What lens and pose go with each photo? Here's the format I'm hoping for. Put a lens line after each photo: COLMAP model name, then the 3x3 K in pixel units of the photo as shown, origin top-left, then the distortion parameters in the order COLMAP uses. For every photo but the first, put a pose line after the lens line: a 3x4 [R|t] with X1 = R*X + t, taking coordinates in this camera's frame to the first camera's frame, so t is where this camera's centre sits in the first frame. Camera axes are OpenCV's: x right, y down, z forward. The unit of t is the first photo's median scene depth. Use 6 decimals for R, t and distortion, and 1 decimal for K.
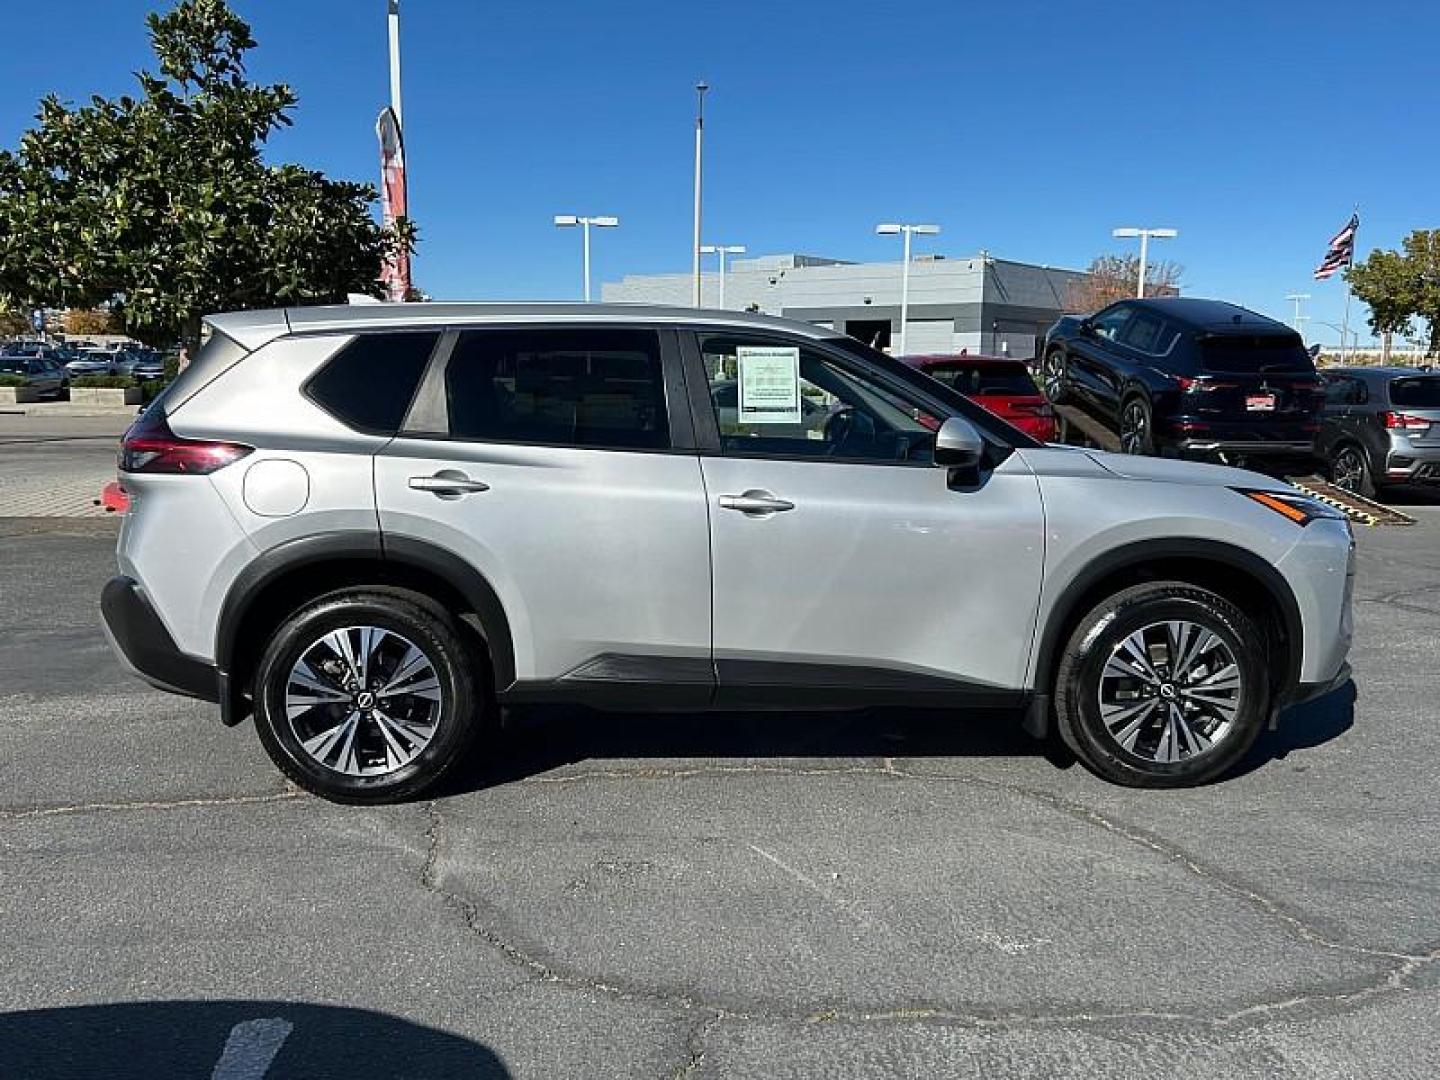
lens RADIAL K [[1171.9, 0, 731.3], [0, 1171.9, 579.0], [0, 0, 1]] dist [0.037166, 0.003121]
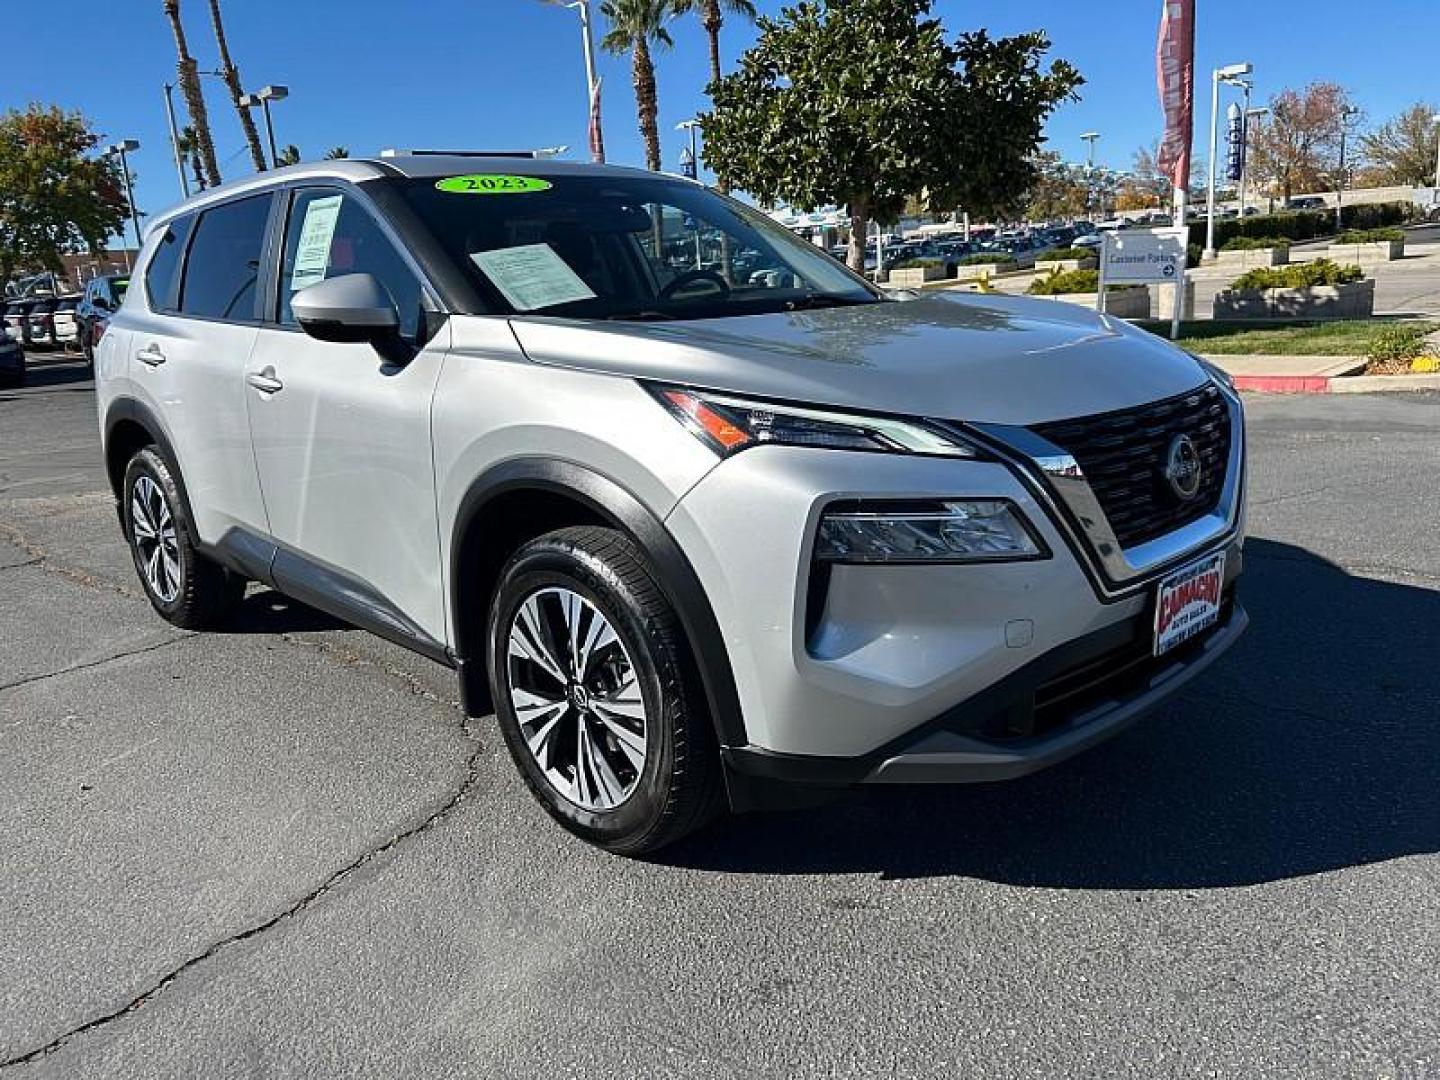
lens RADIAL K [[1114.0, 0, 722.9], [0, 1114.0, 543.8], [0, 0, 1]] dist [0.006148, 0.010547]
pose [[0.629193, 0.139057, -0.764708, 0.876114], [-0.065522, 0.989853, 0.126088, -0.069410], [0.774482, -0.029229, 0.631920, 0.681025]]
